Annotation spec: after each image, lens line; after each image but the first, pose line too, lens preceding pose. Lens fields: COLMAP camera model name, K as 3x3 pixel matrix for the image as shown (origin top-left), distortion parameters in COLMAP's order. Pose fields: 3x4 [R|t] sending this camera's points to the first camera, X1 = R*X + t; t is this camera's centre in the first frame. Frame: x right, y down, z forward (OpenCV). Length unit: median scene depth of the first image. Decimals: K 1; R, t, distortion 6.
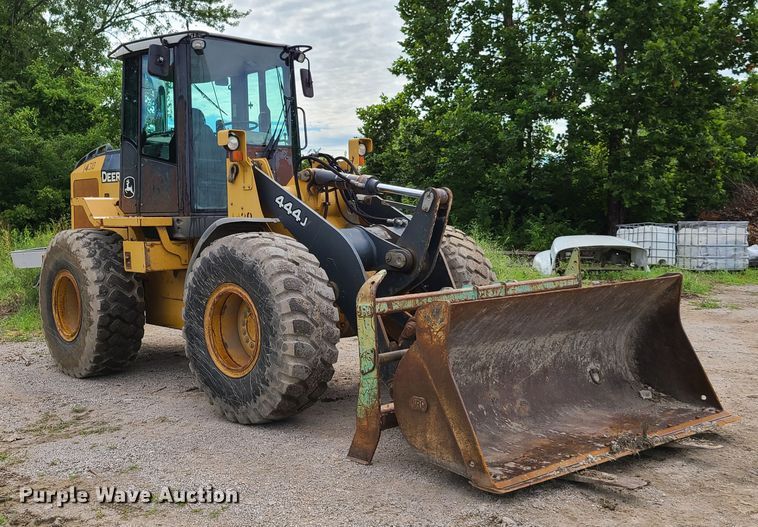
lens RADIAL K [[846.5, 0, 364.5], [0, 846.5, 275.1], [0, 0, 1]] dist [0.025618, 0.016093]
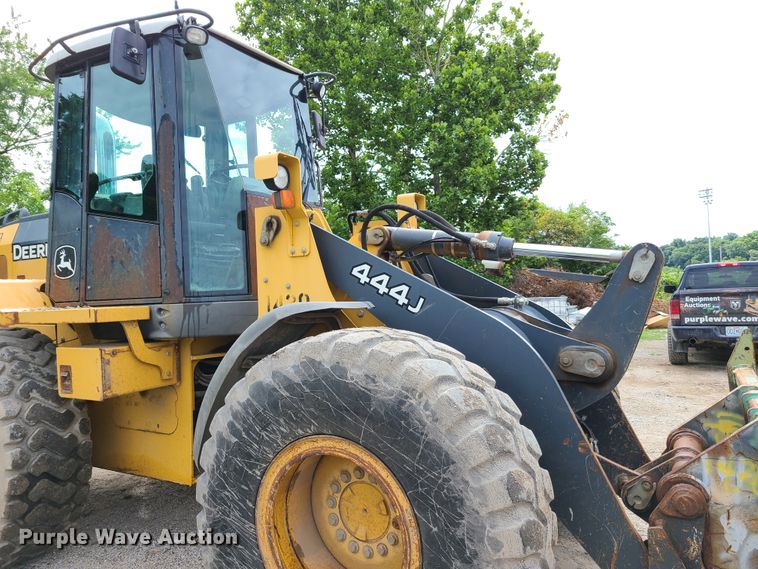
lens RADIAL K [[570.7, 0, 390.0], [0, 570.7, 278.8], [0, 0, 1]] dist [0.046880, -0.029513]
pose [[0.957393, -0.017745, 0.288242, -0.179880], [0.048141, 0.993951, -0.098709, -0.037980], [-0.284747, 0.108379, 0.952456, 0.548288]]
